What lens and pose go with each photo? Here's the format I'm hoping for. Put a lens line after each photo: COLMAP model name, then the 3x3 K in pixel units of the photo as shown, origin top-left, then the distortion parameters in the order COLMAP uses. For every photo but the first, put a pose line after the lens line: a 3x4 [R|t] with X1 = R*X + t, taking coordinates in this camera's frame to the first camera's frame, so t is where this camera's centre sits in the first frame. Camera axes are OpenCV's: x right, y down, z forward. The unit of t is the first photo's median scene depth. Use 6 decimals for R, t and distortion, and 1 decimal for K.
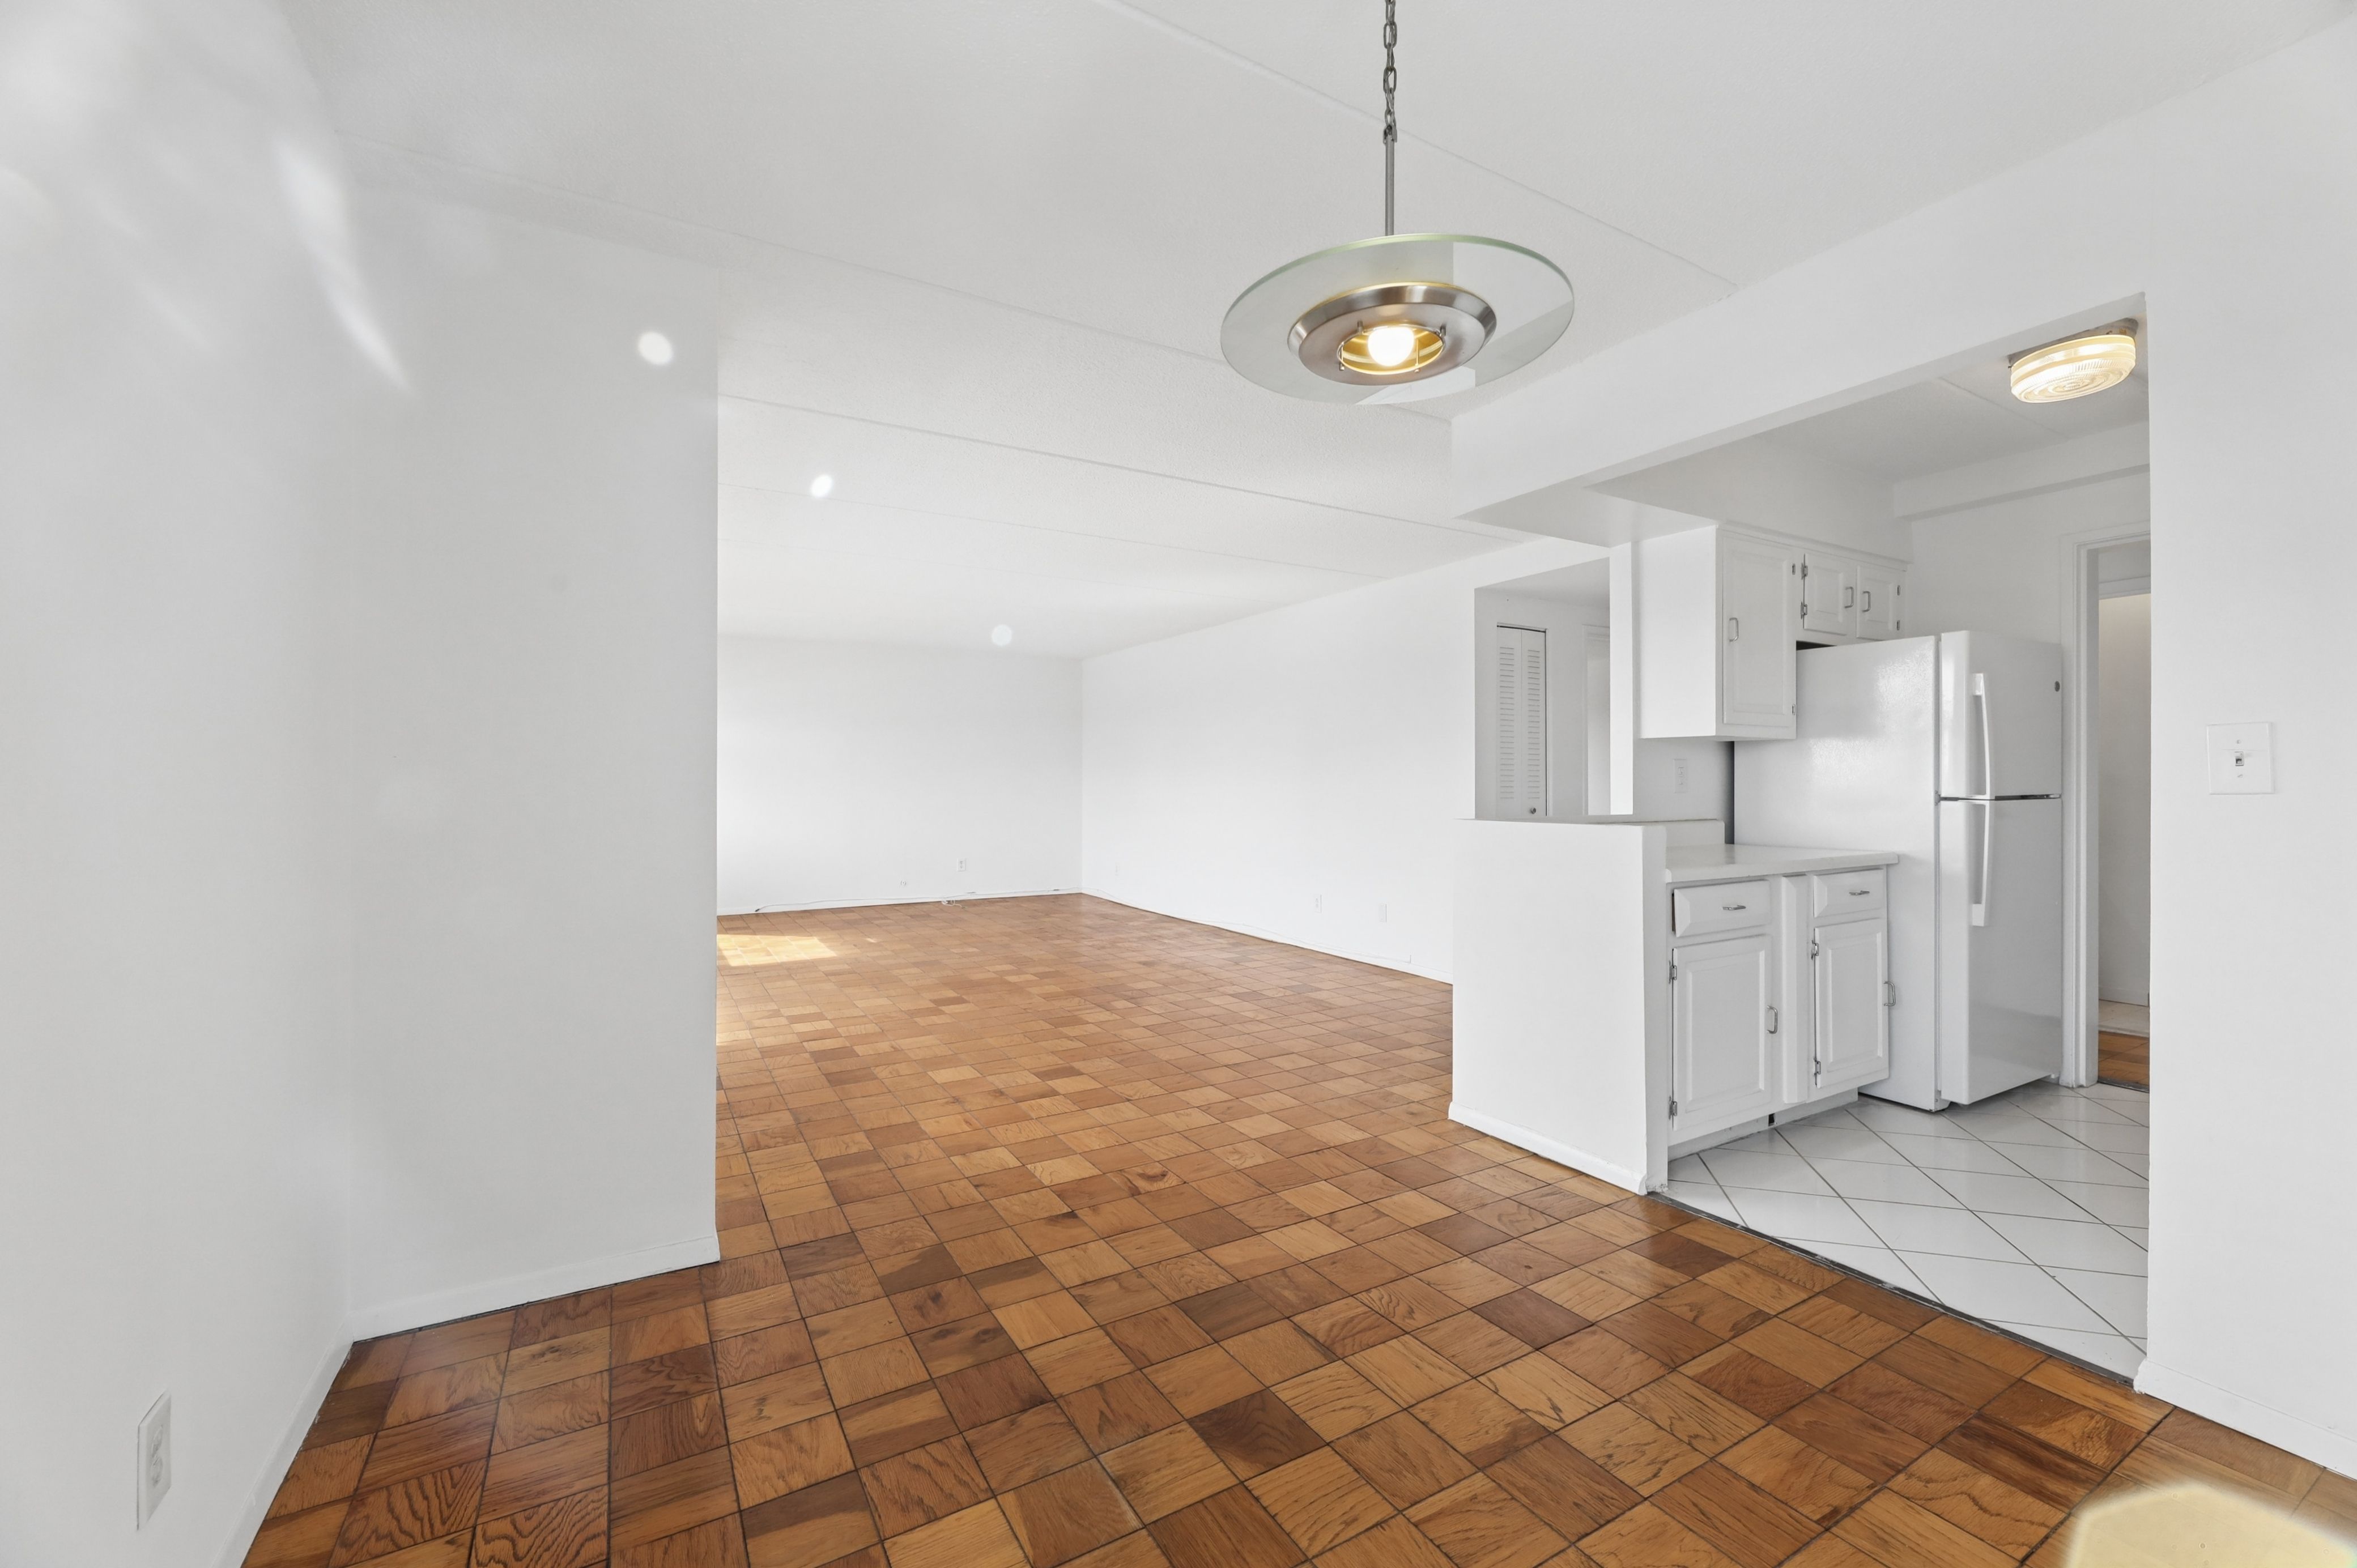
lens RADIAL K [[953.8, 0, 1177.0], [0, 953.8, 780.4], [0, 0, 1]] dist [-0.000631, -0.000123]
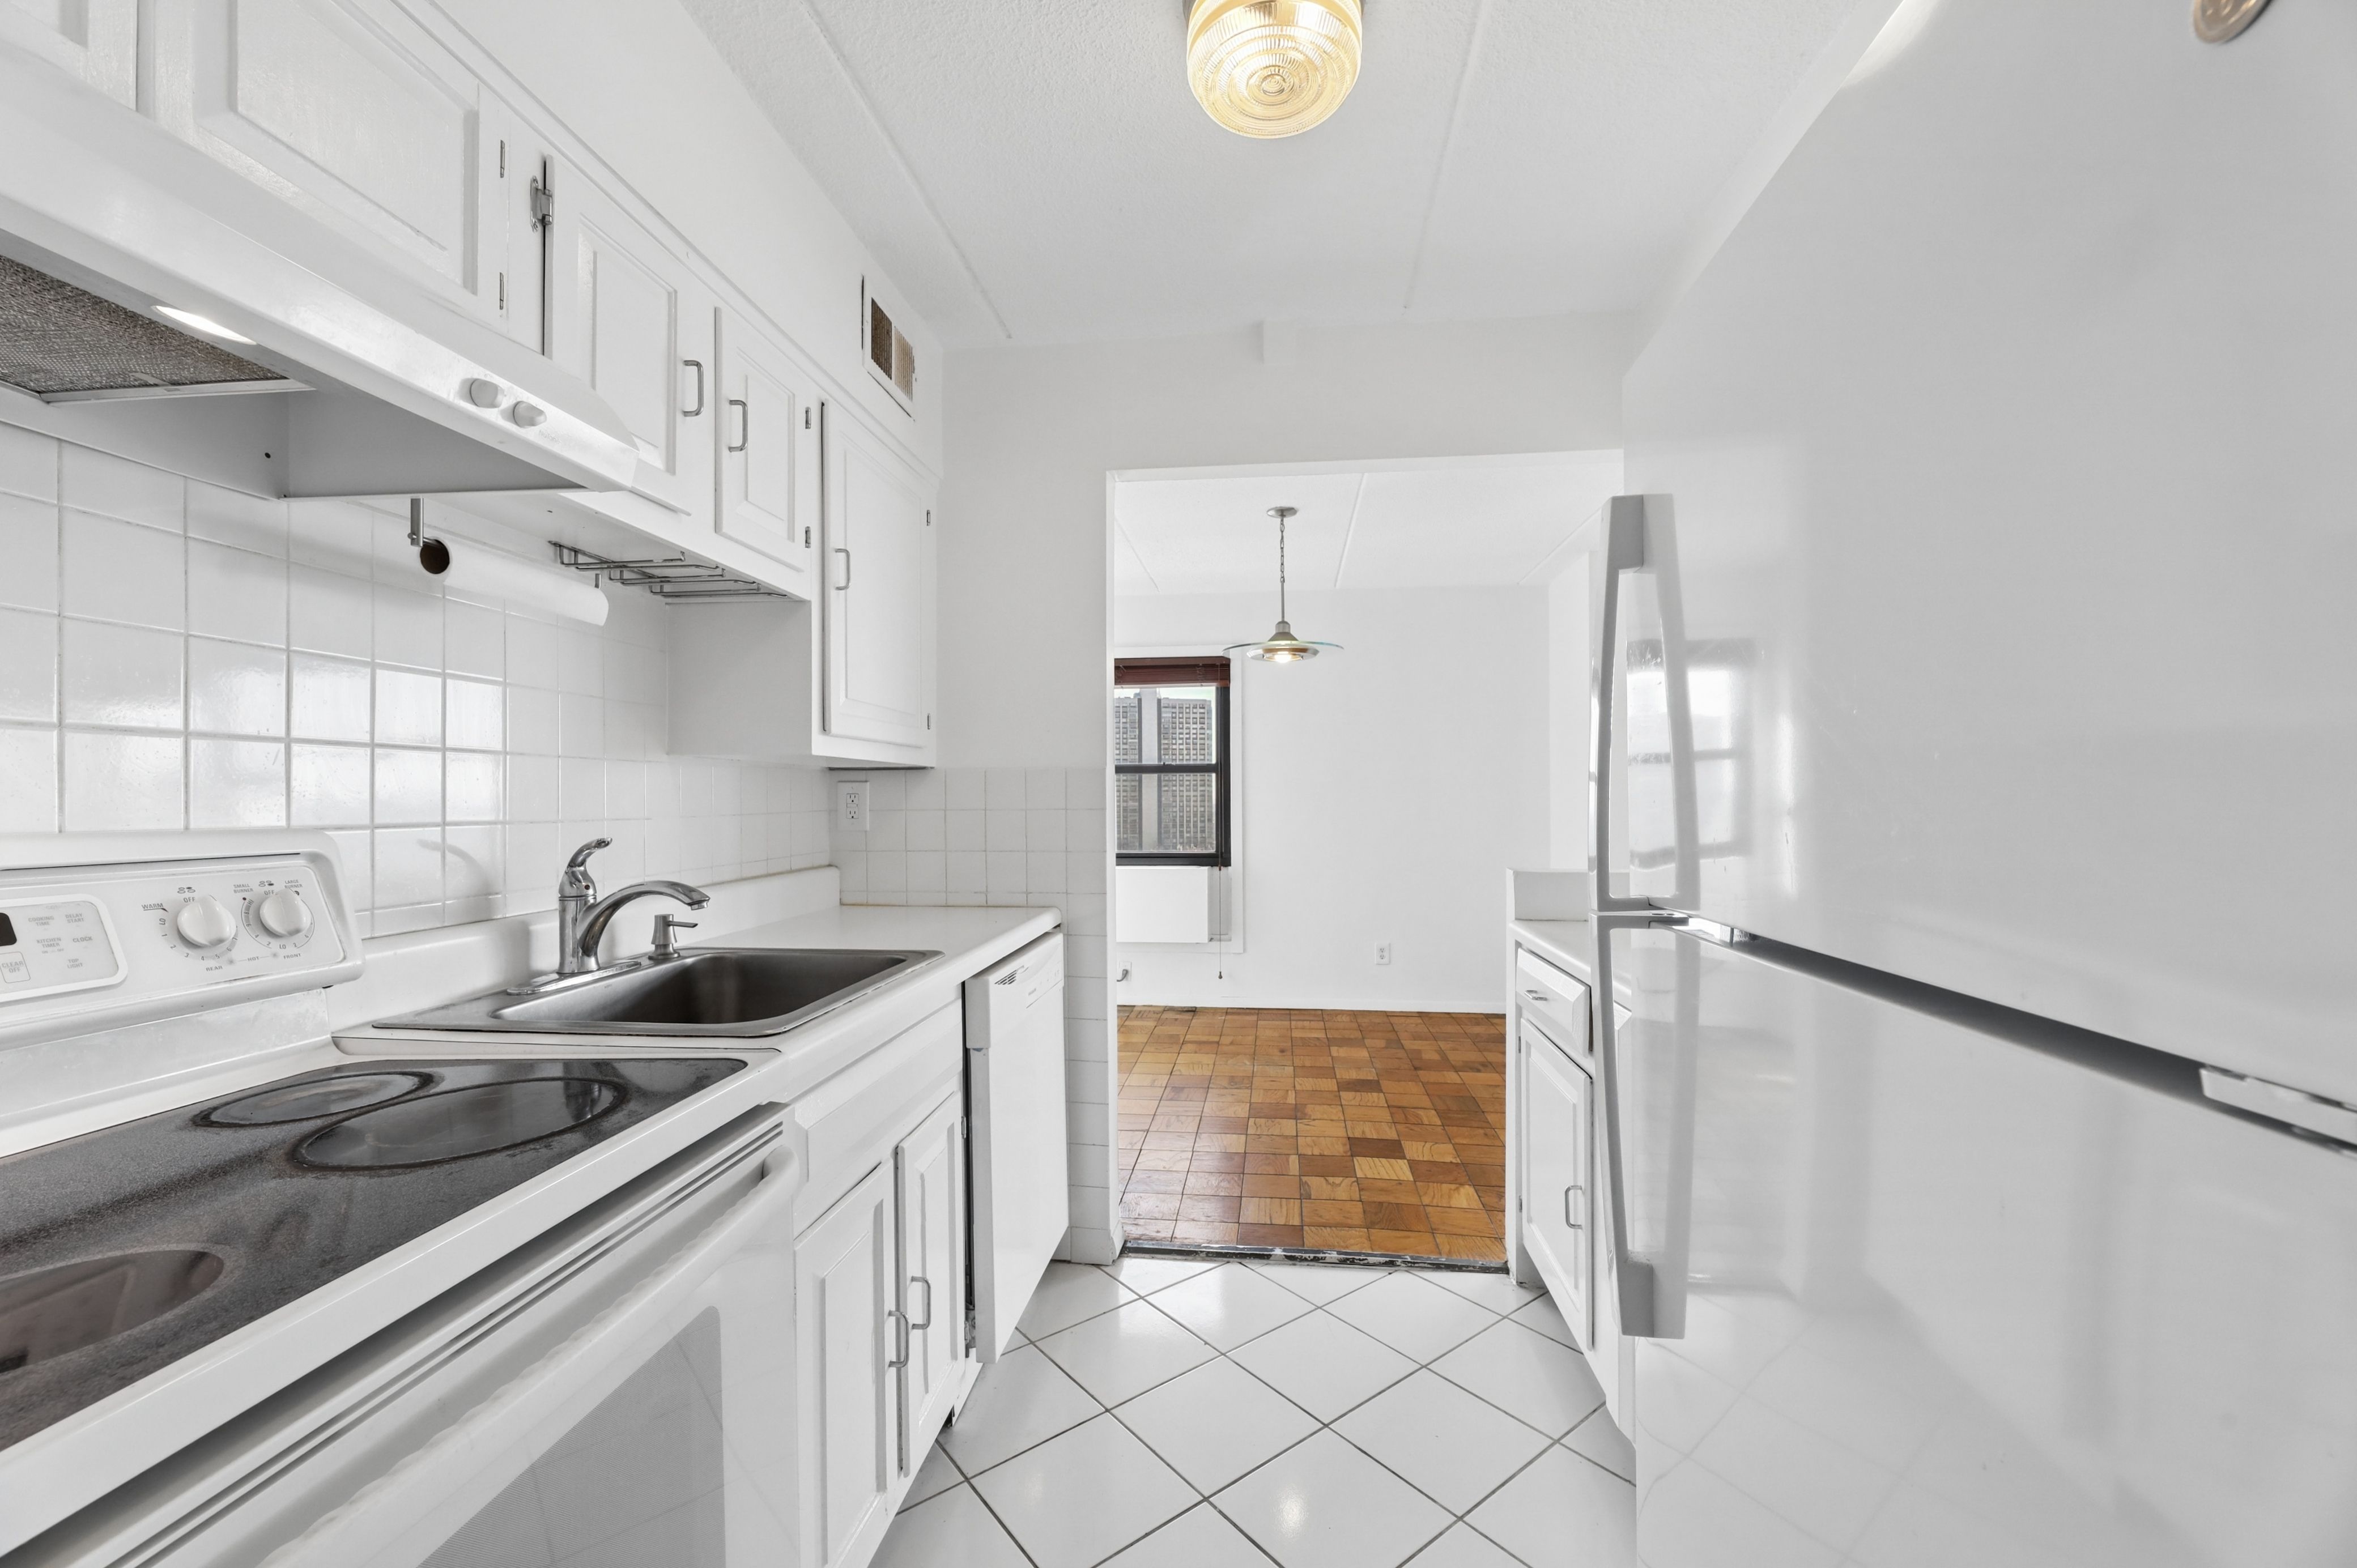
lens RADIAL K [[940.7, 0, 1171.5], [0, 940.7, 791.6], [0, 0, 1]] dist [-0.002281, -0.000053]
pose [[-0.598912, -0.003267, -0.800808, 1.137861], [0.006283, 0.999942, -0.008779, -0.016502], [0.800790, -0.010290, -0.598857, 1.032492]]
